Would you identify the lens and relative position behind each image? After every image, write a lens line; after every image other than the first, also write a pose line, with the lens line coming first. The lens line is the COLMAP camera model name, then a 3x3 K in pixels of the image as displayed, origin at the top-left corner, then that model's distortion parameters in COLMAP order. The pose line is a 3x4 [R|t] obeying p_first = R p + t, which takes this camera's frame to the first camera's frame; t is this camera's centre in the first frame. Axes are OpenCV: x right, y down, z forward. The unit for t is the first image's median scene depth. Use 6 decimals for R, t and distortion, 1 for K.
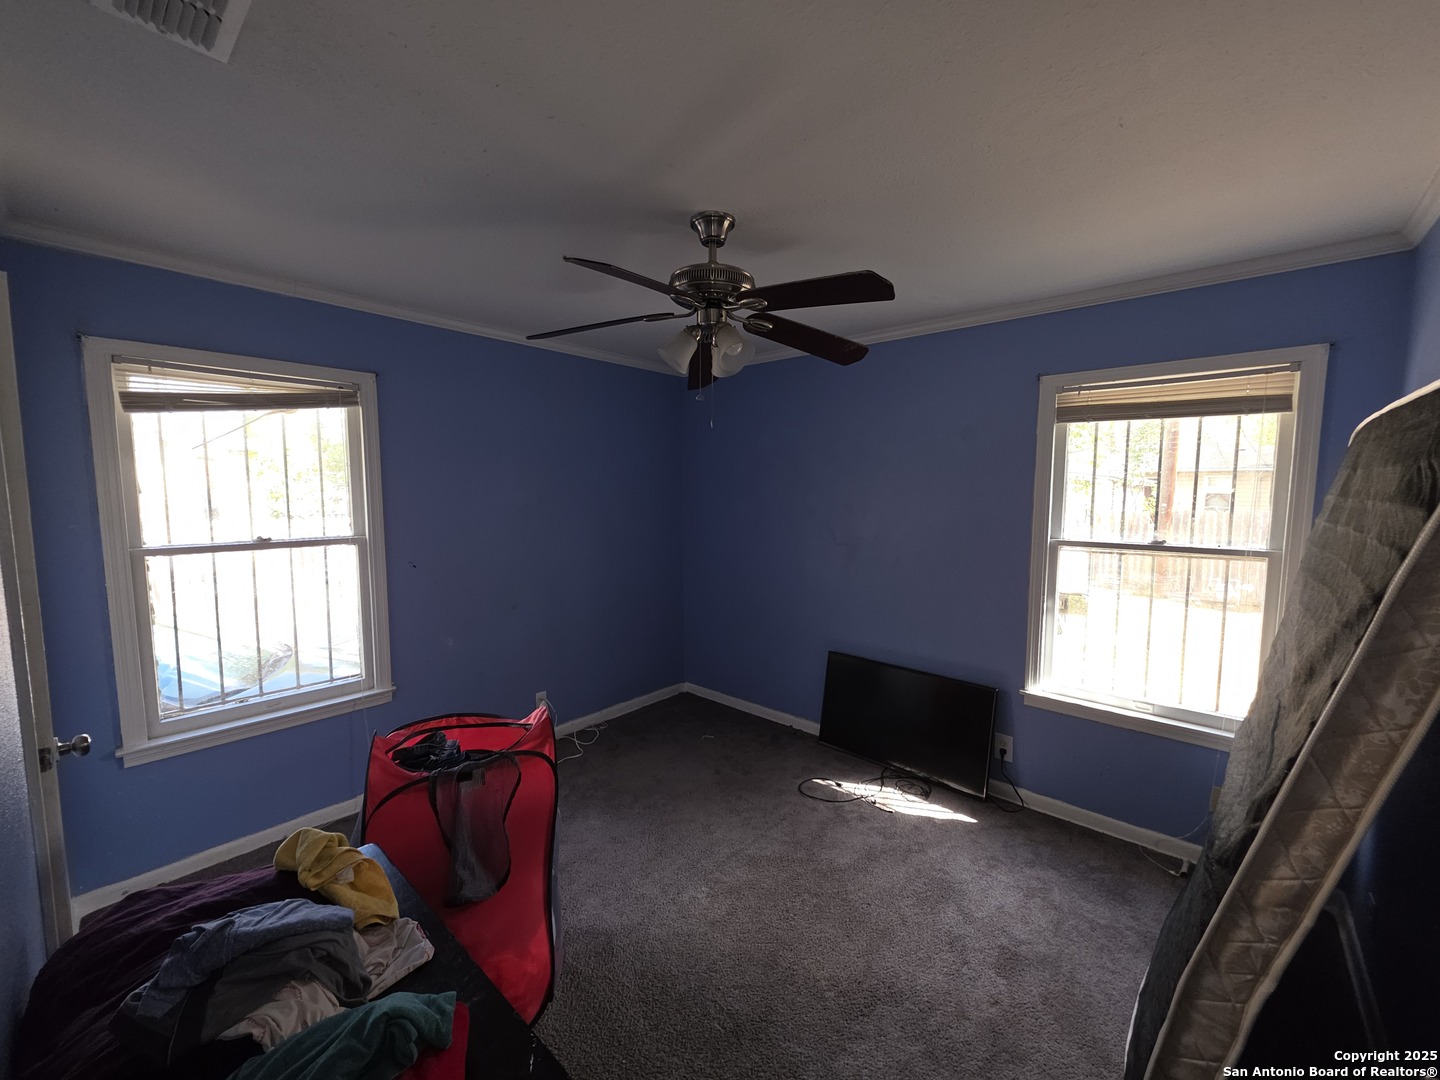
lens RADIAL K [[572.3, 0, 717.9], [0, 572.3, 543.7], [0, 0, 1]] dist [0.003189, -0.000166]
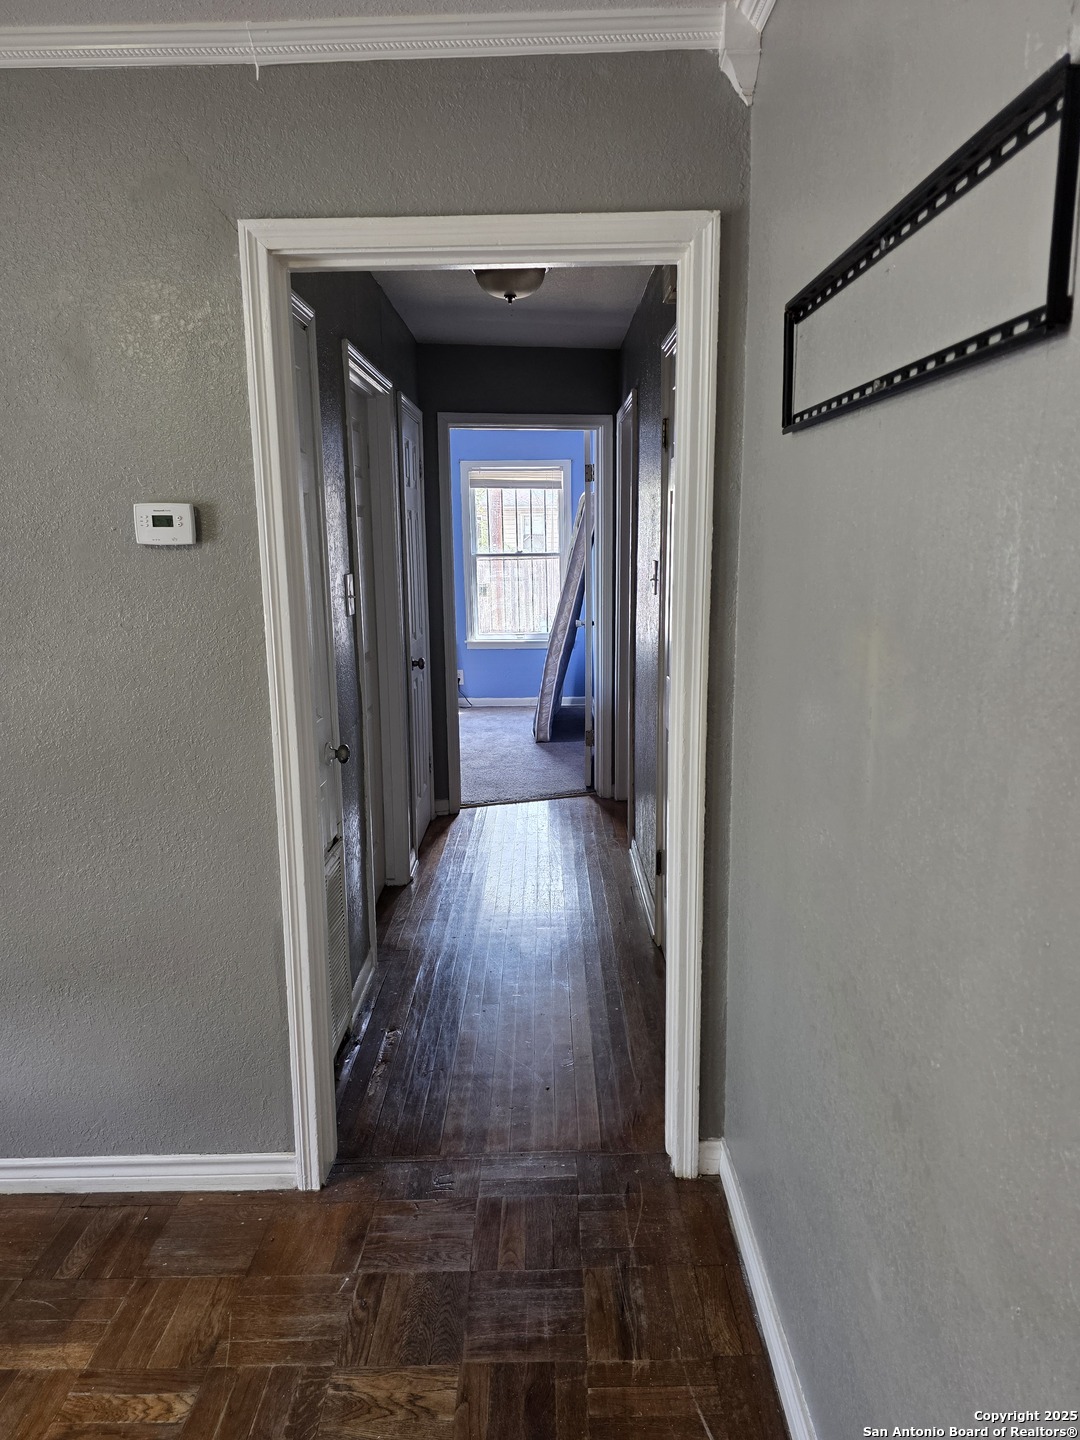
lens RADIAL K [[961.9, 0, 538.5], [0, 961.9, 713.1], [0, 0, 1]] dist [0.063992, -0.058357]
pose [[0.751300, -0.139206, 0.645113, -1.284682], [0.080396, 0.989526, 0.119897, 0.143186], [-0.655046, -0.038214, 0.754622, -1.438313]]
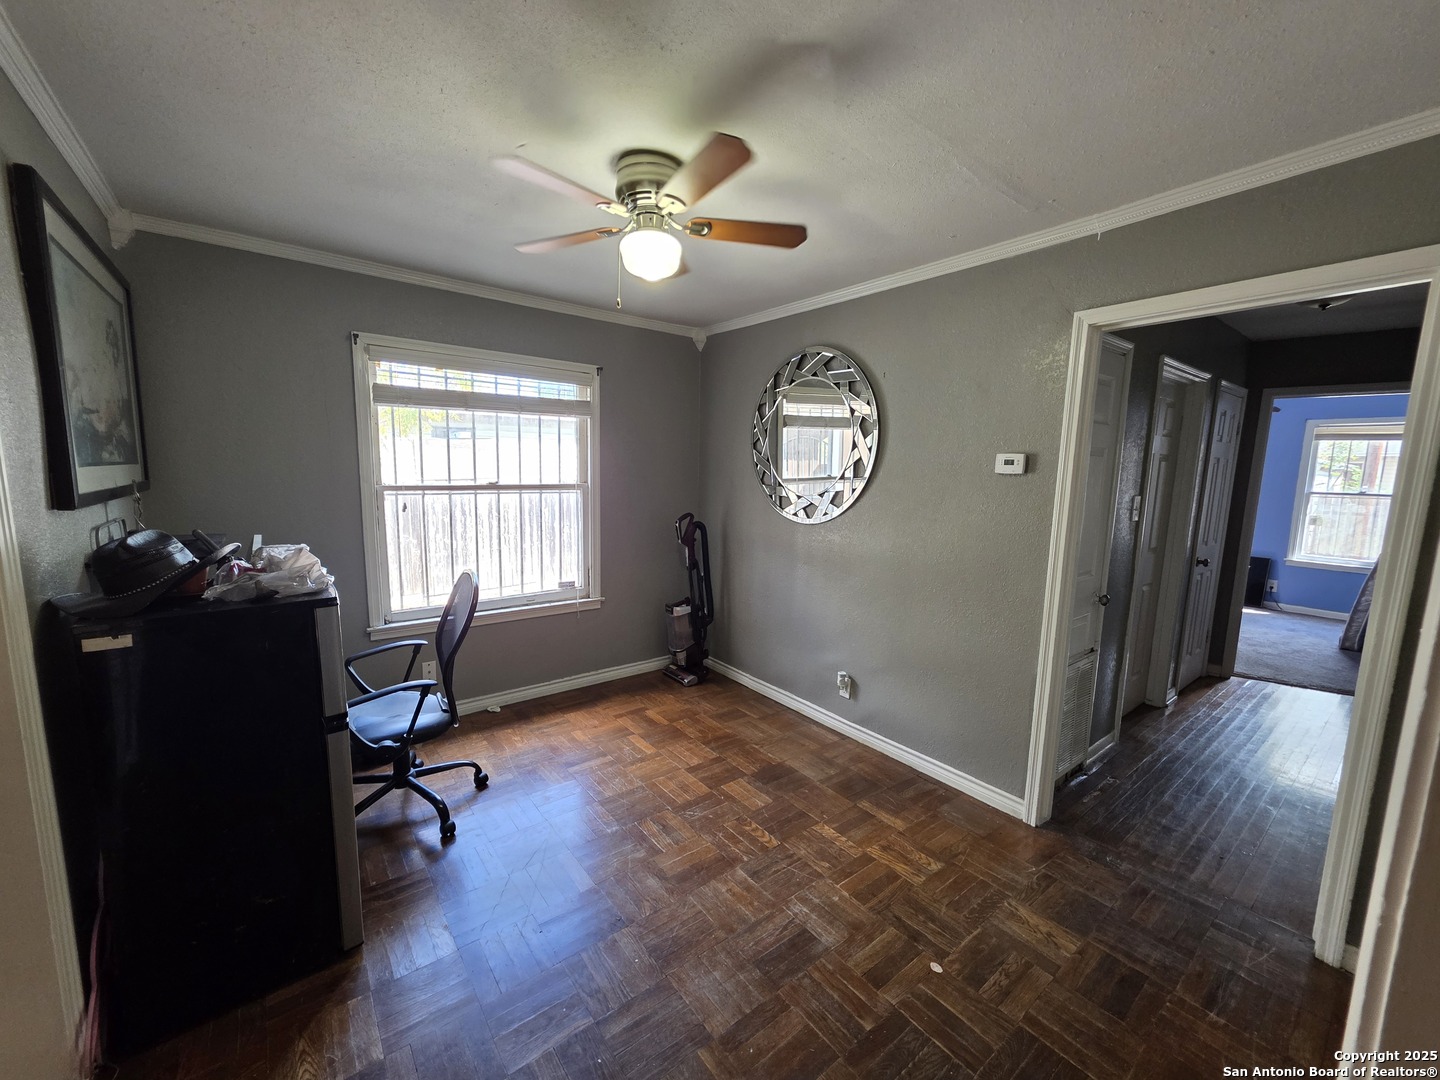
lens RADIAL K [[572.3, 0, 717.9], [0, 572.3, 543.7], [0, 0, 1]] dist [0.003189, -0.000166]
pose [[0.981639, 0.036269, -0.187268, -1.276278], [-0.028754, 0.998674, 0.042696, 0.169164], [0.188568, -0.036527, 0.981381, -1.684610]]
